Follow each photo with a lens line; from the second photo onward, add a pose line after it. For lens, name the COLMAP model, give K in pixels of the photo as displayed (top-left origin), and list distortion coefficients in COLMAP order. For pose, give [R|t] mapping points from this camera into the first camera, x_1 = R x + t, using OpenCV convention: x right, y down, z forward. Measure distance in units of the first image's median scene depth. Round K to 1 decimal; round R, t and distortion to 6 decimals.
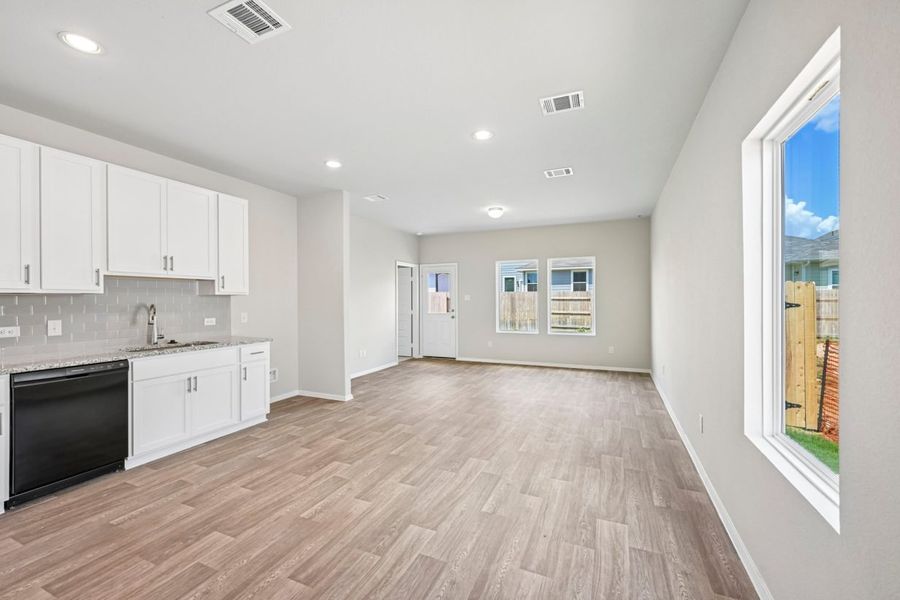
lens RADIAL K [[371.1, 0, 447.9], [0, 371.1, 299.8], [0, 0, 1]] dist [0.000235, -0.000097]
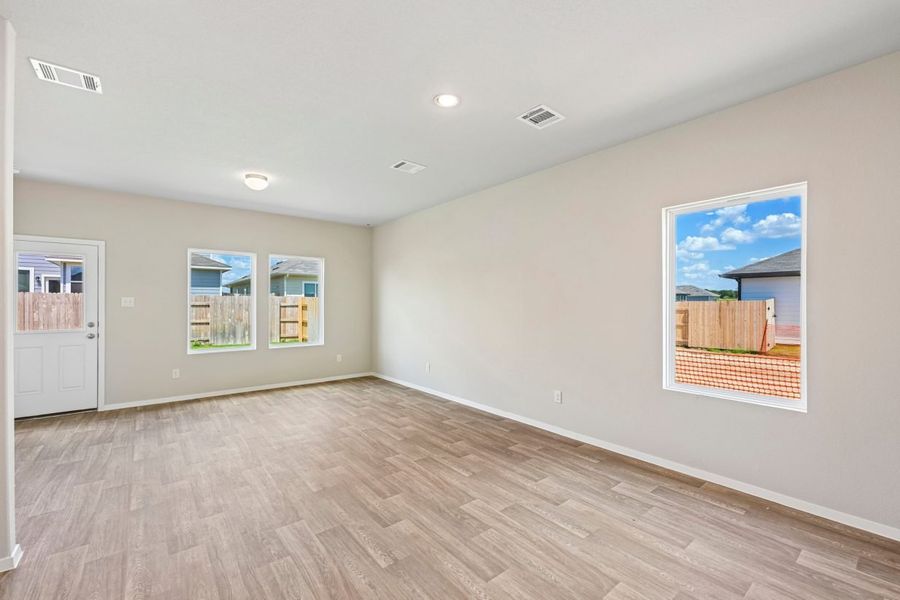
lens RADIAL K [[377.8, 0, 451.9], [0, 377.8, 304.7], [0, 0, 1]] dist [0.000995, 0.000293]
pose [[0.449748, 0.005097, 0.893141, -0.257693], [-0.001747, 0.999987, -0.004827, 0.000388], [-0.893154, 0.000611, 0.449751, 0.254108]]
